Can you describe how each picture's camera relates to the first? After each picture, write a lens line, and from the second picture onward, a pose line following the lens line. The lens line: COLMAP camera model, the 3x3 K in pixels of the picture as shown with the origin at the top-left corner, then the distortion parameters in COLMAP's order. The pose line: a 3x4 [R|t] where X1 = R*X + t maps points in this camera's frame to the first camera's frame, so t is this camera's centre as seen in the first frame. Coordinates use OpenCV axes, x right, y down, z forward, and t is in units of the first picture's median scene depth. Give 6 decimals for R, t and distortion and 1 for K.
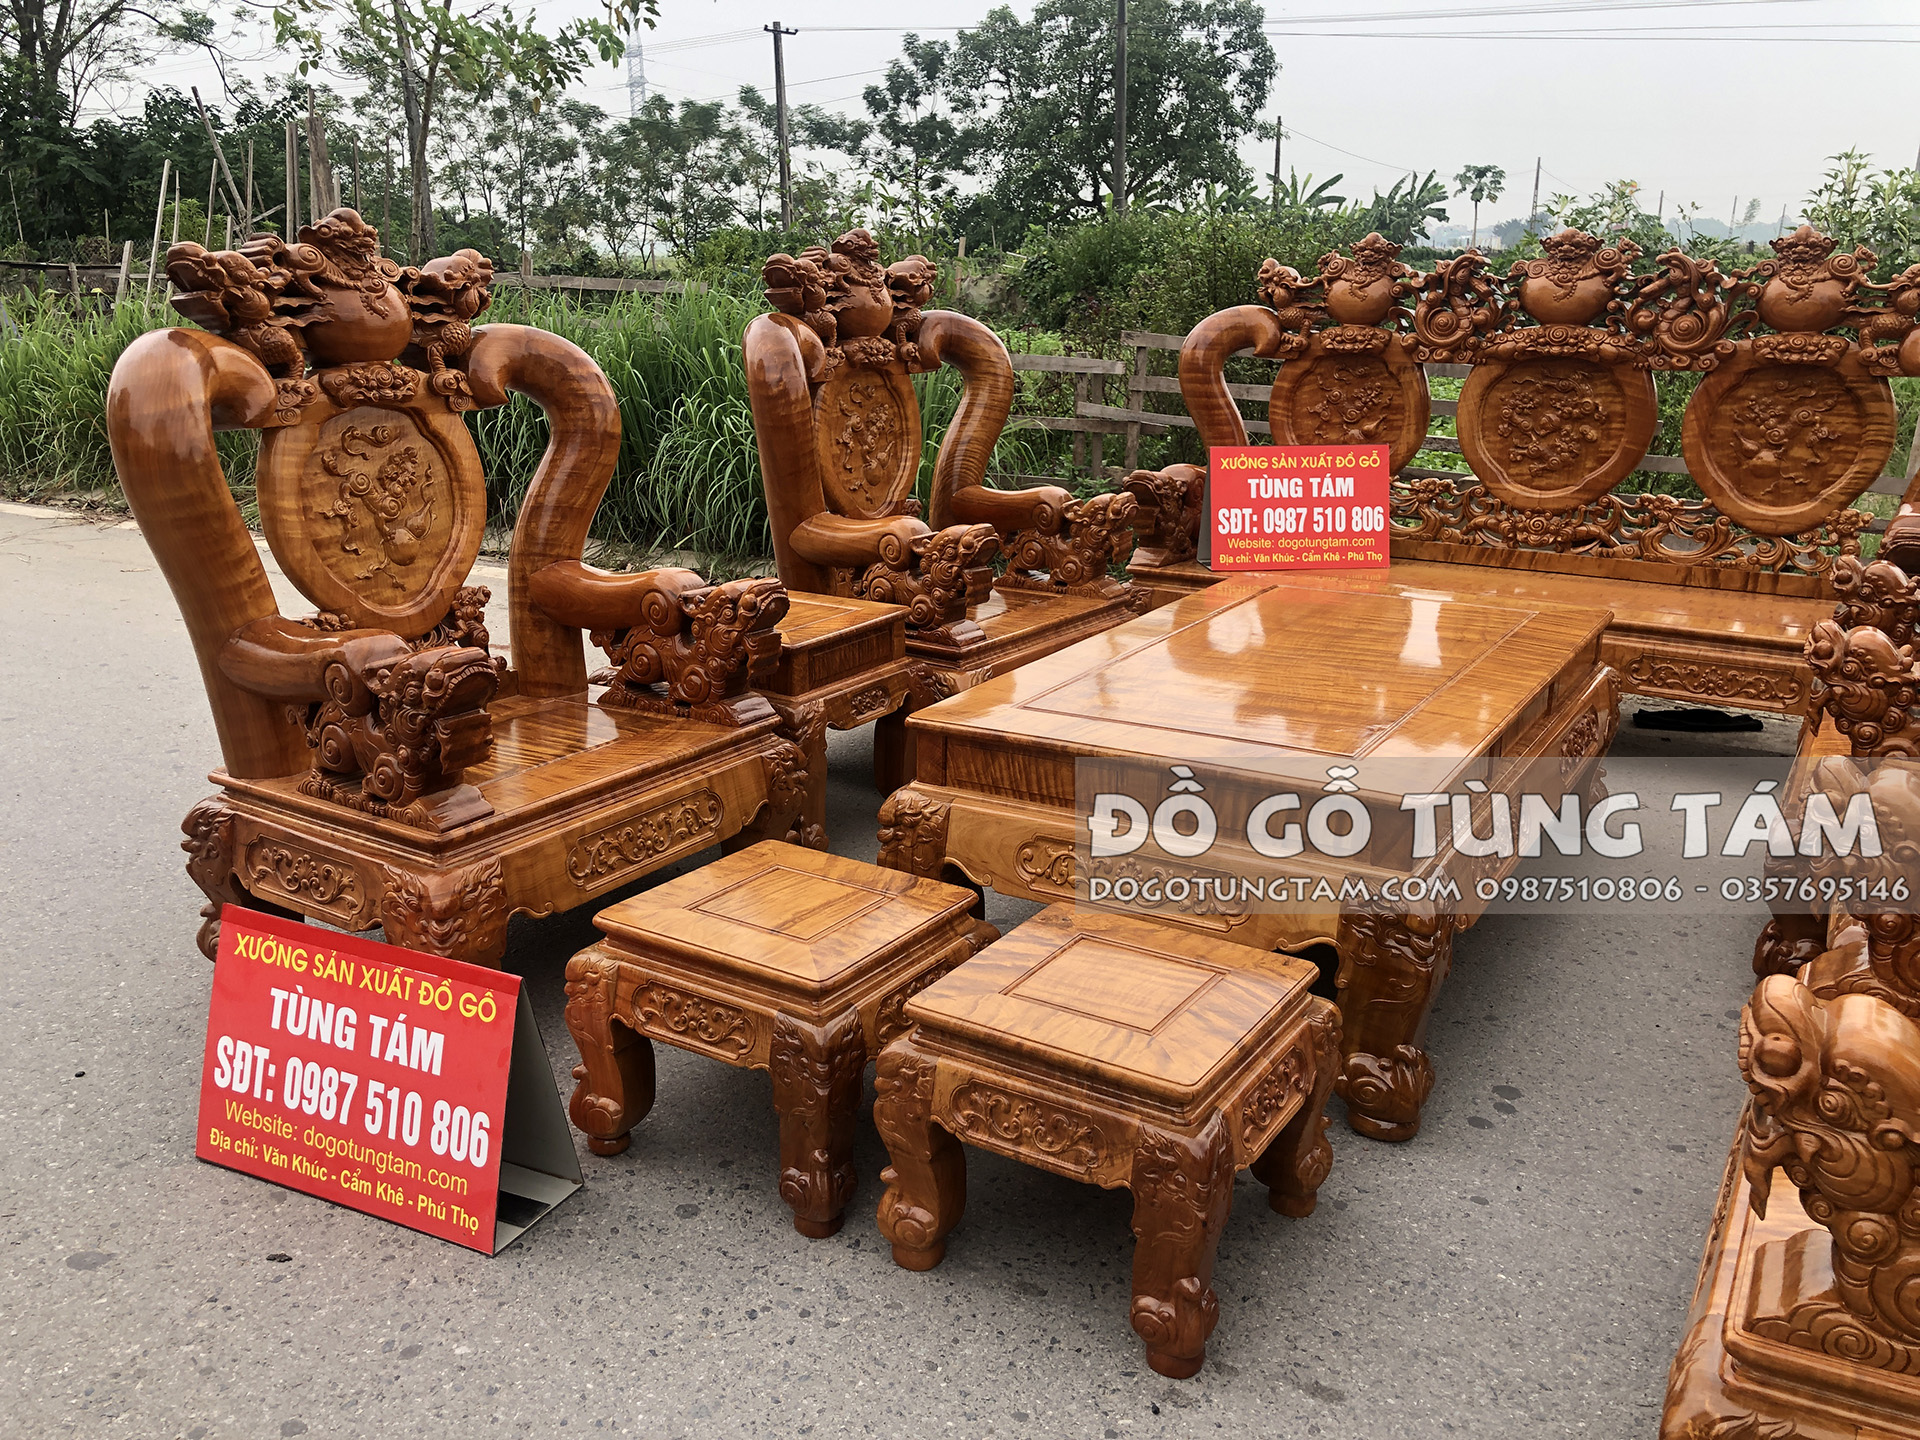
lens RADIAL K [[1587.0, 0, 970.9], [0, 1587.0, 730.2], [0, 0, 1]] dist [0.010044, 0.014159]
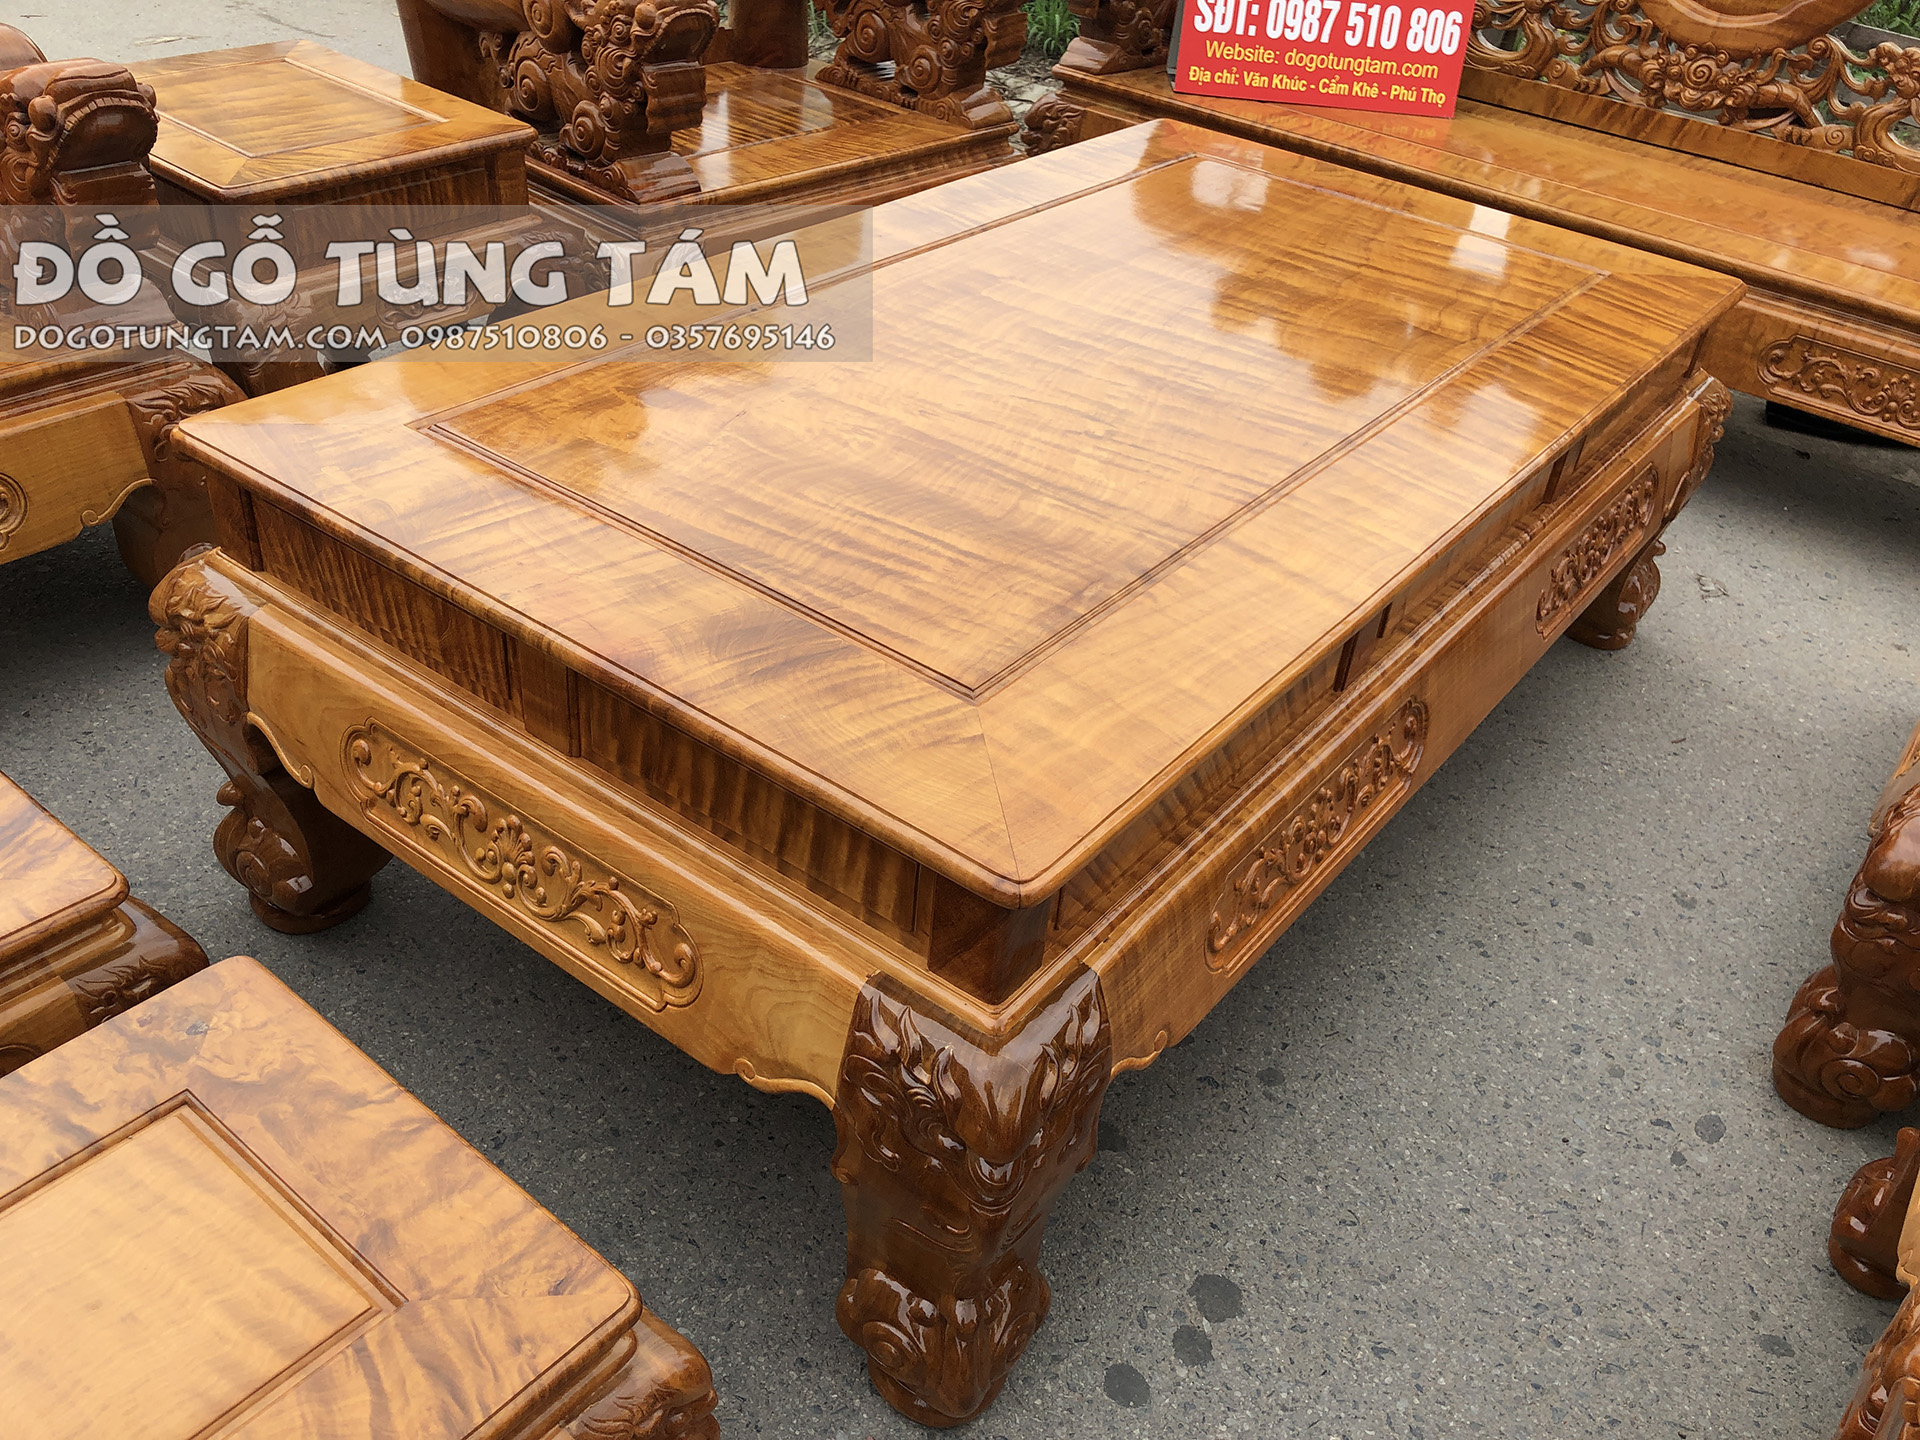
lens RADIAL K [[1582.7, 0, 981.5], [0, 1582.7, 749.0], [0, 0, 1]] dist [0.003808, 0.013063]
pose [[0.989888, 0.134712, -0.044427, 0.148738], [-0.111718, 0.933390, 0.341032, -0.066375], [0.087409, -0.332620, 0.939001, 0.320170]]
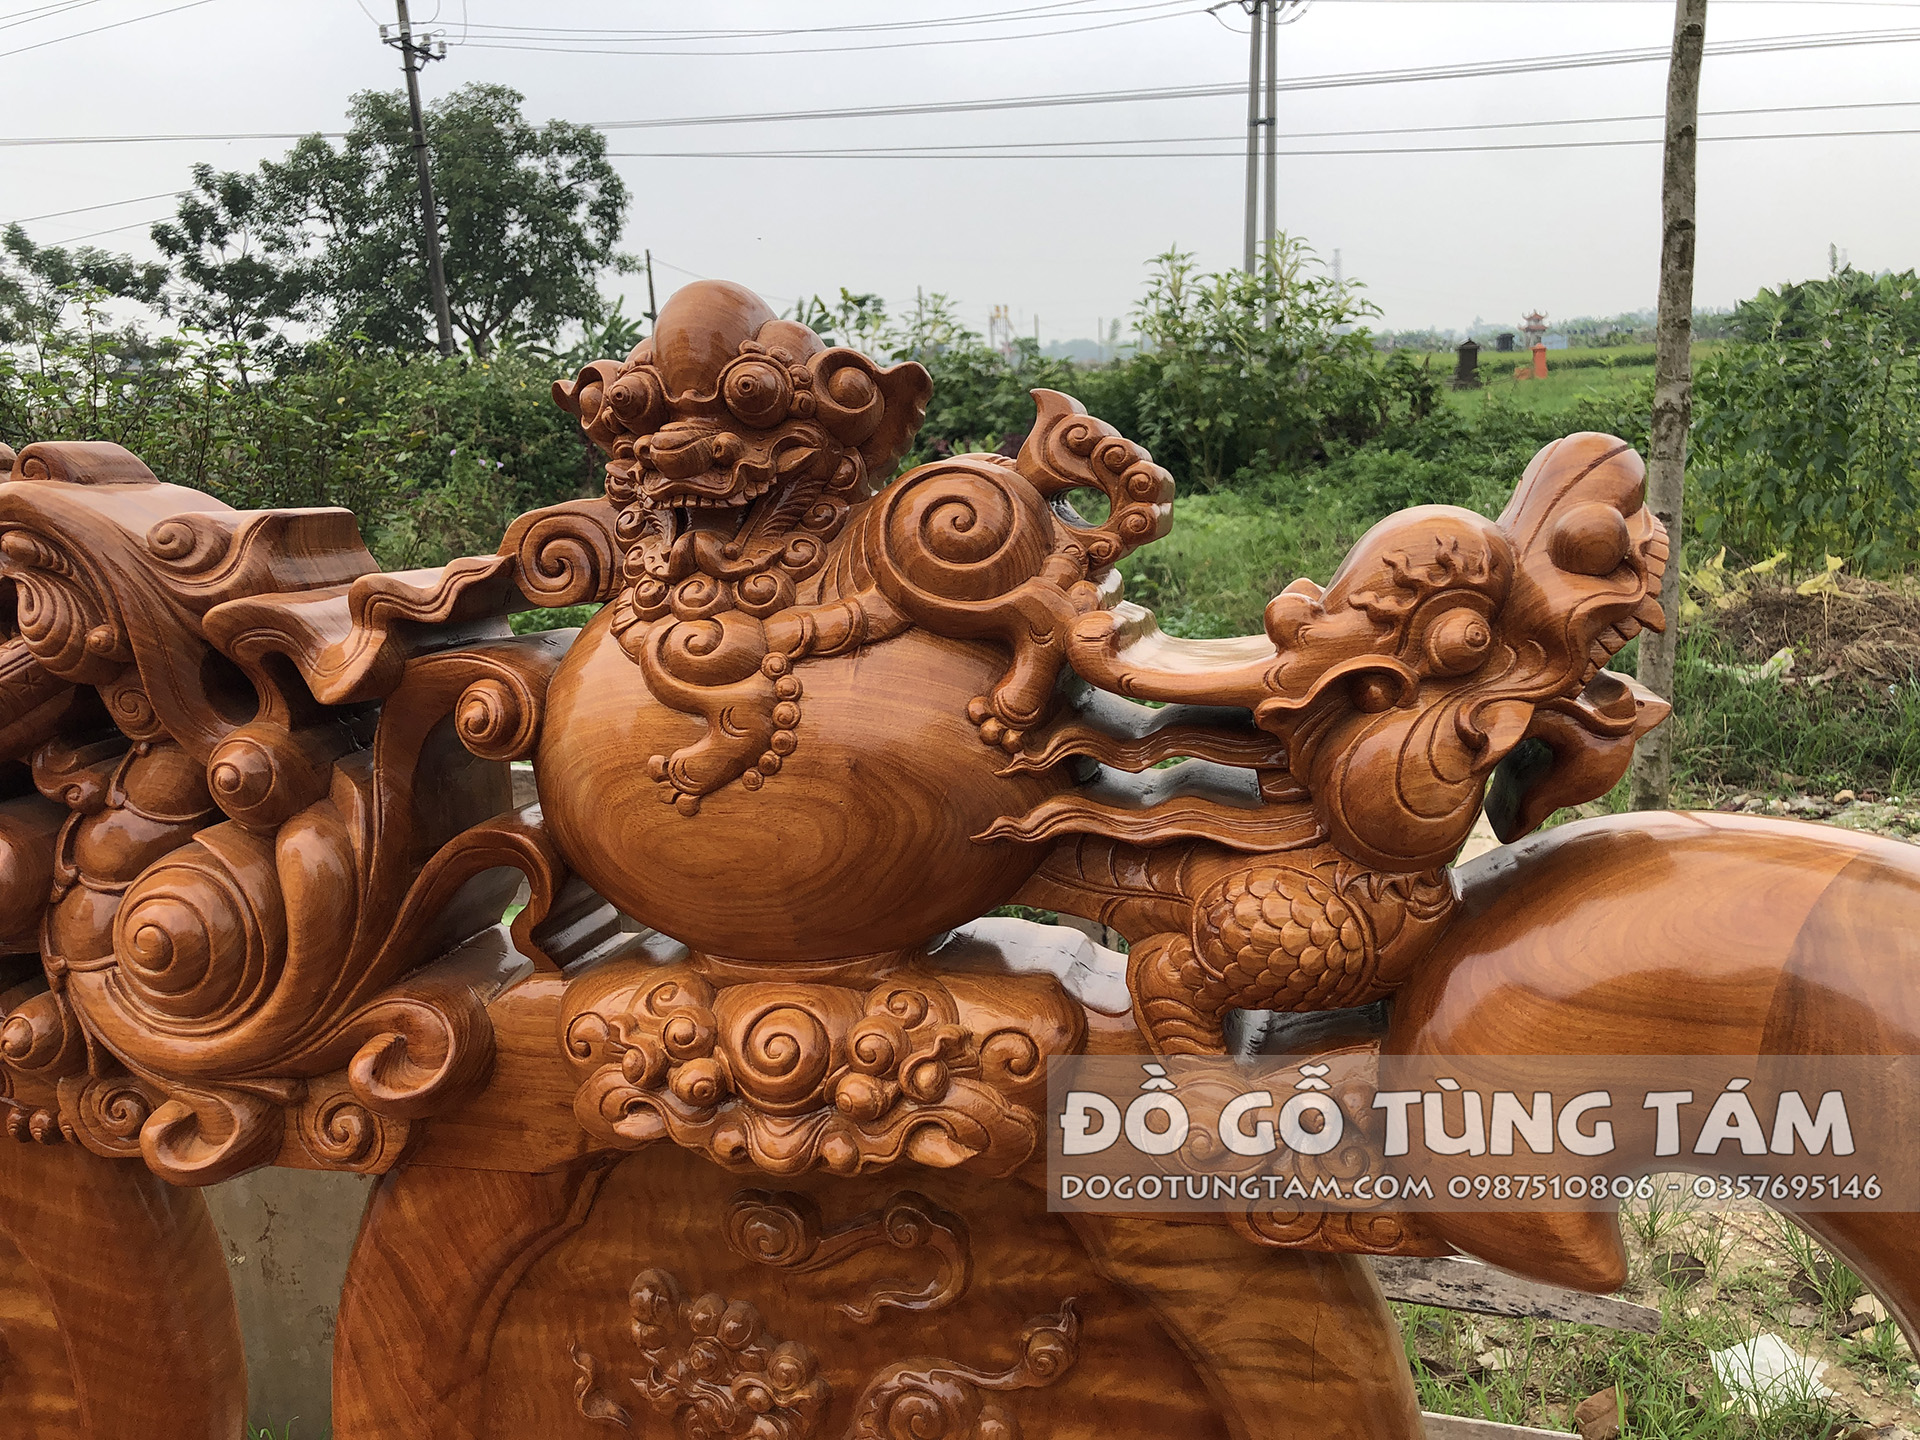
lens RADIAL K [[1563.5, 0, 959.9], [0, 1563.5, 770.9], [0, 0, 1]] dist [0.006082, 0.006703]
pose [[0.942403, -0.125564, 0.310017, 0.472033], [0.141490, 0.989505, -0.029336, -0.251256], [-0.303080, 0.071511, 0.950278, 0.818126]]
